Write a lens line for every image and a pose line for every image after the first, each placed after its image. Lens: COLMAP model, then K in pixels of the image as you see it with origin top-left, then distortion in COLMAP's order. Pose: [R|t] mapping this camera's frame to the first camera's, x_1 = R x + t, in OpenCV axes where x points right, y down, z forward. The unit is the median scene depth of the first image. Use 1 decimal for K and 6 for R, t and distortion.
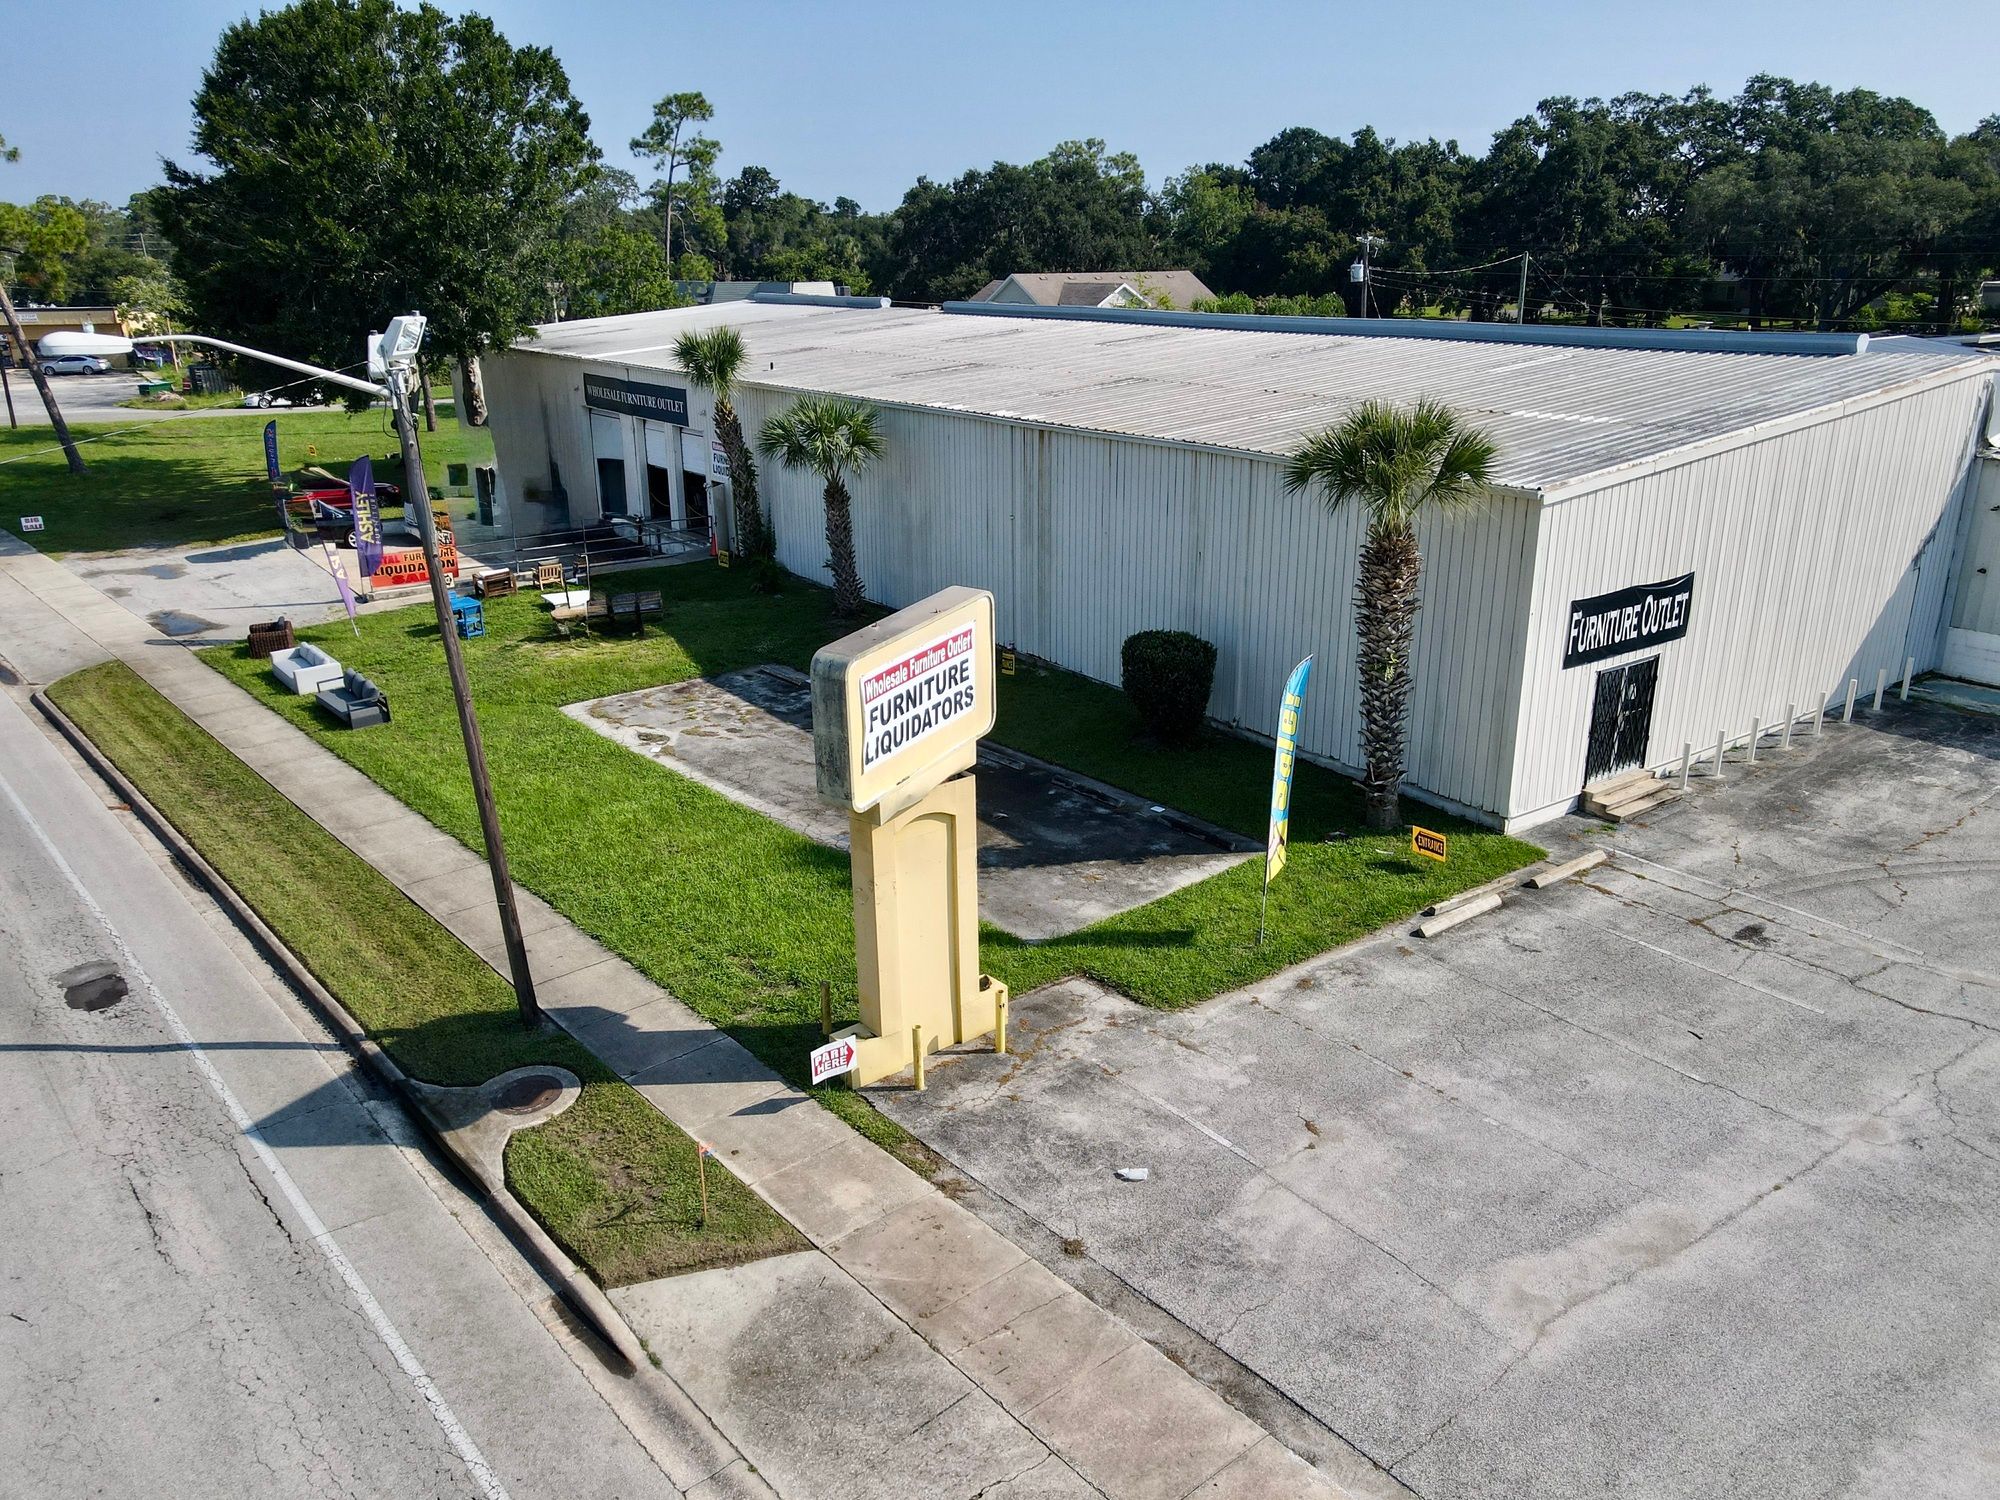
lens RADIAL K [[1468.5, 0, 997.9], [0, 1468.5, 753.0], [0, 0, 1]] dist [0.009997, 0.004478]
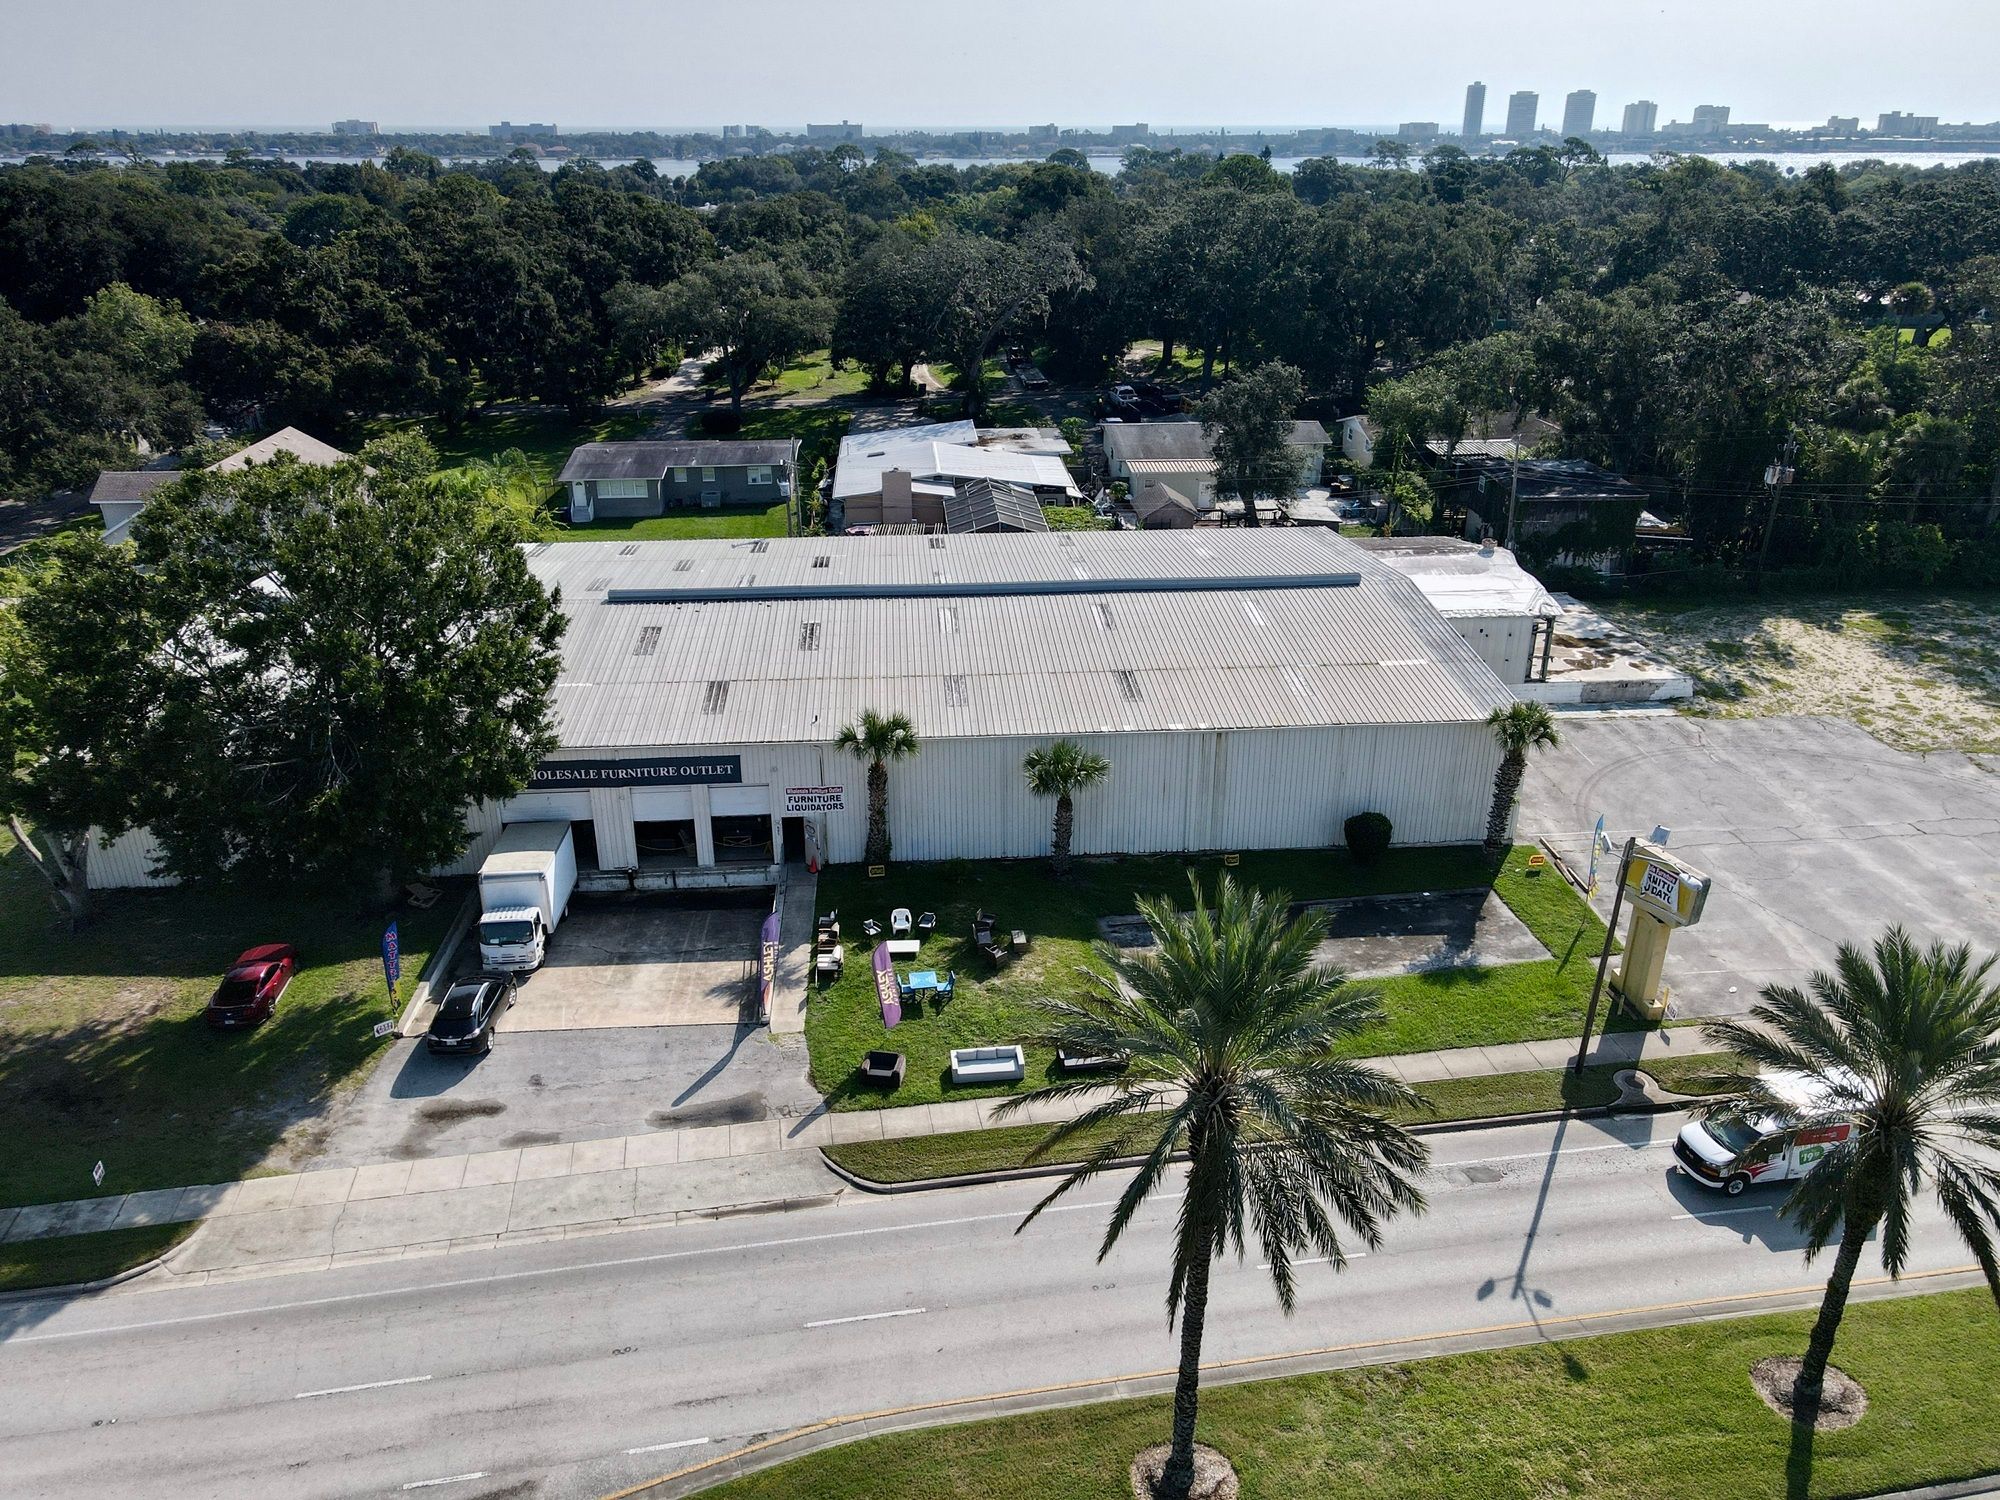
lens RADIAL K [[1468.5, 0, 997.9], [0, 1468.5, 753.0], [0, 0, 1]] dist [0.009997, 0.004478]
pose [[0.523572, -0.331374, 0.784897, -1.836855], [0.272130, 0.938047, 0.214505, -0.788494], [-0.807352, 0.101285, 0.581313, 0.218609]]
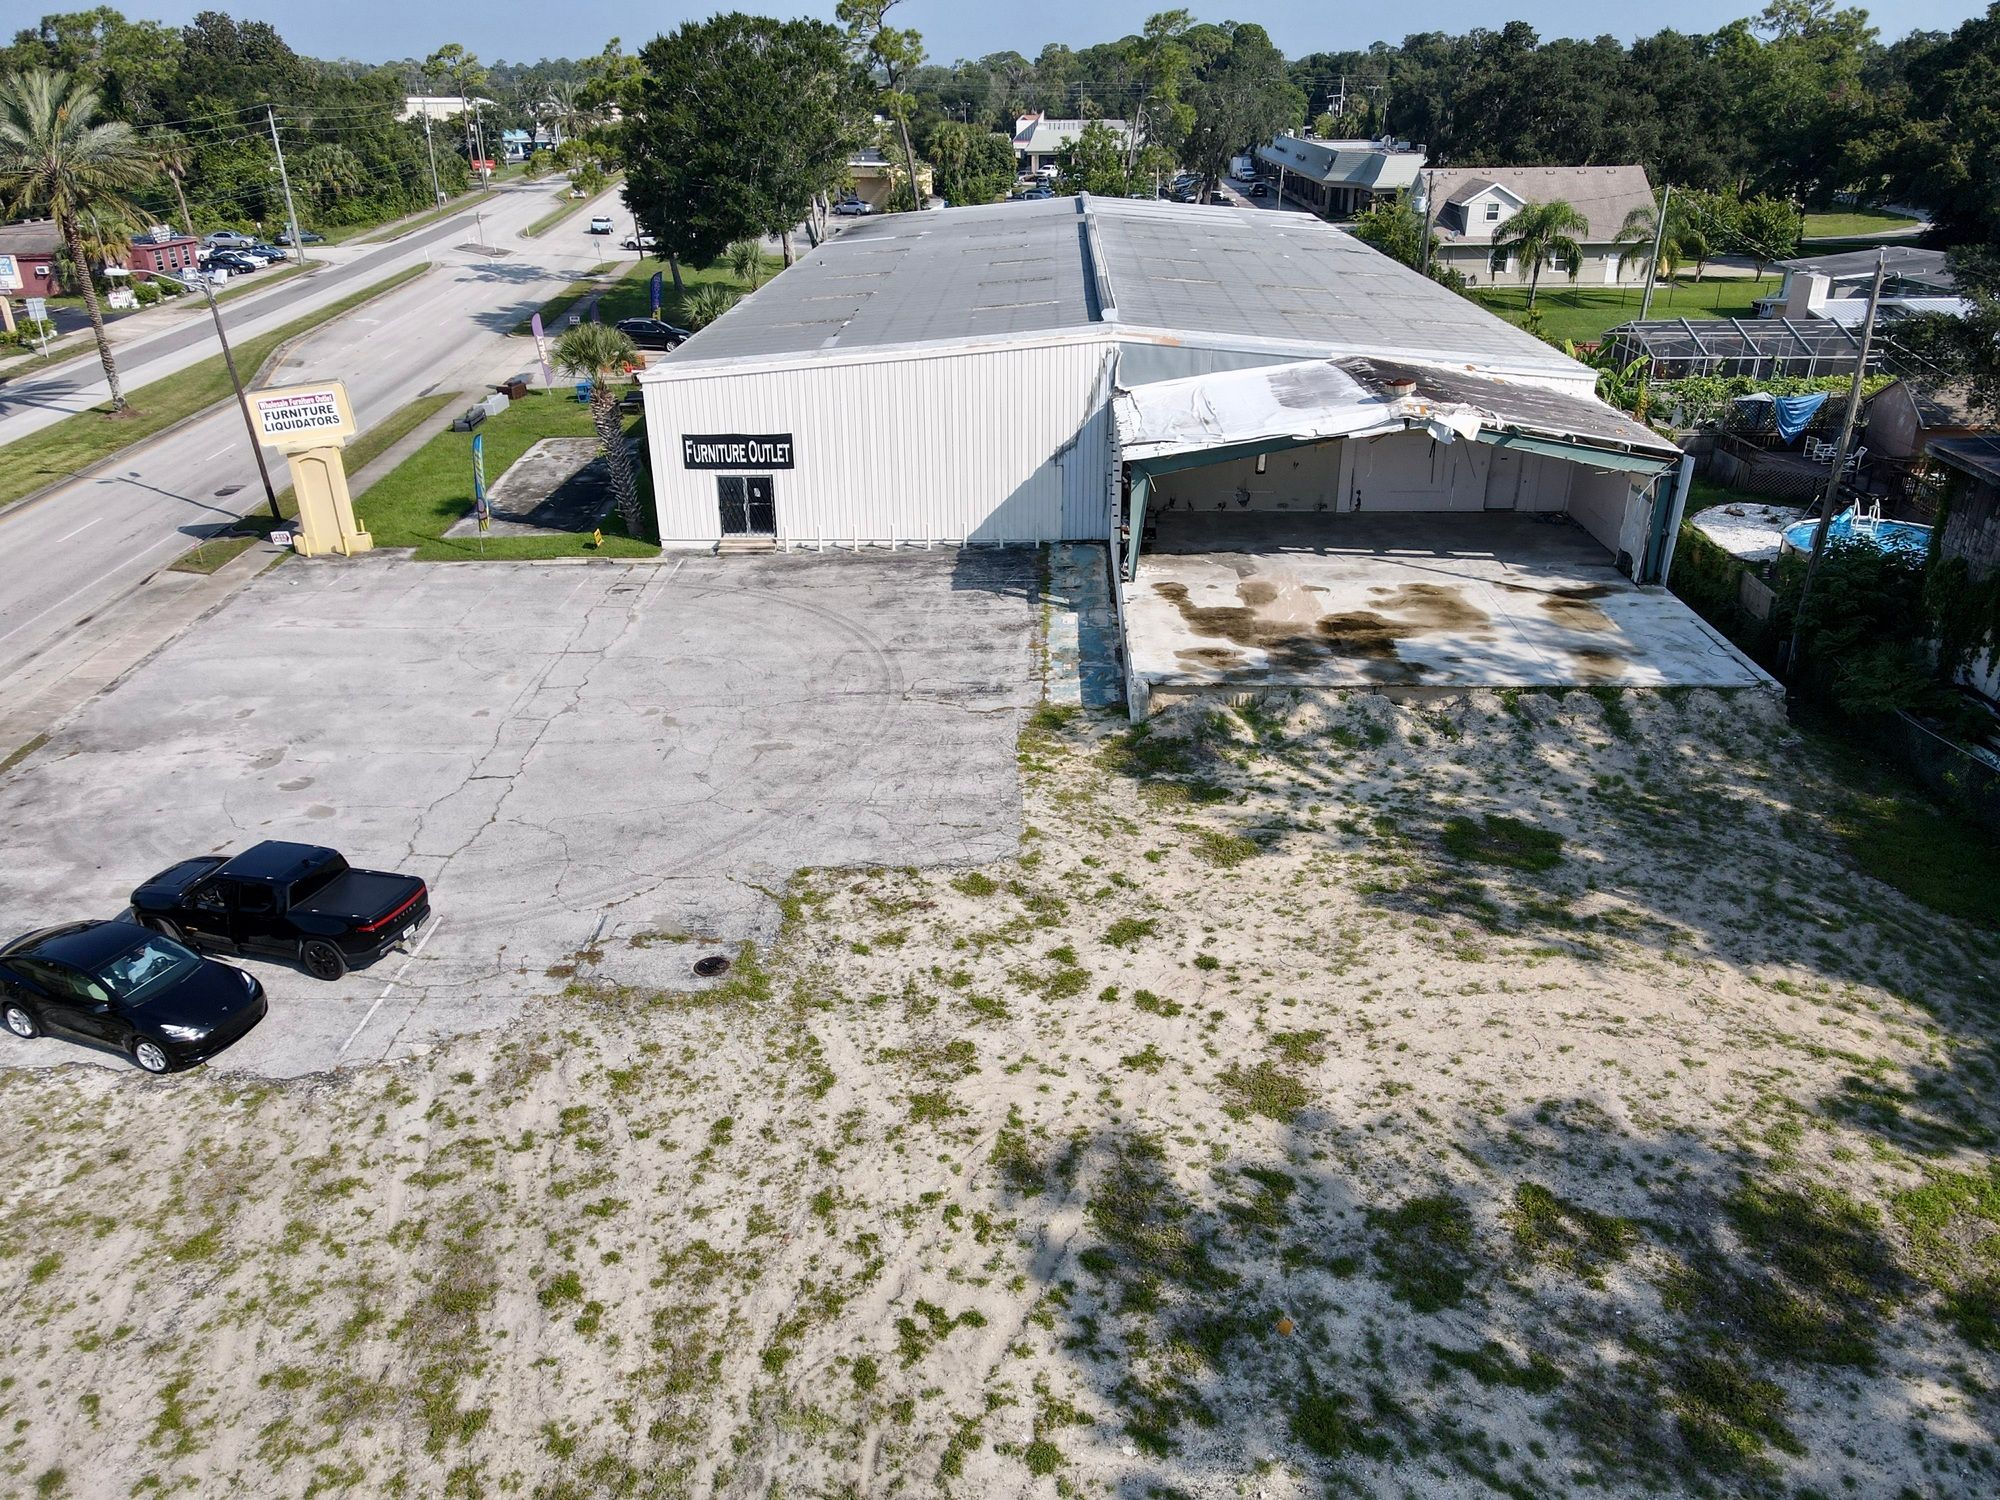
lens RADIAL K [[1468.5, 0, 997.9], [0, 1468.5, 753.0], [0, 0, 1]] dist [0.009997, 0.004478]
pose [[0.790188, 0.258629, -0.555620, 1.739115], [-0.195349, 0.965597, 0.171644, -0.098811], [0.580897, -0.027092, 0.813526, -0.352320]]
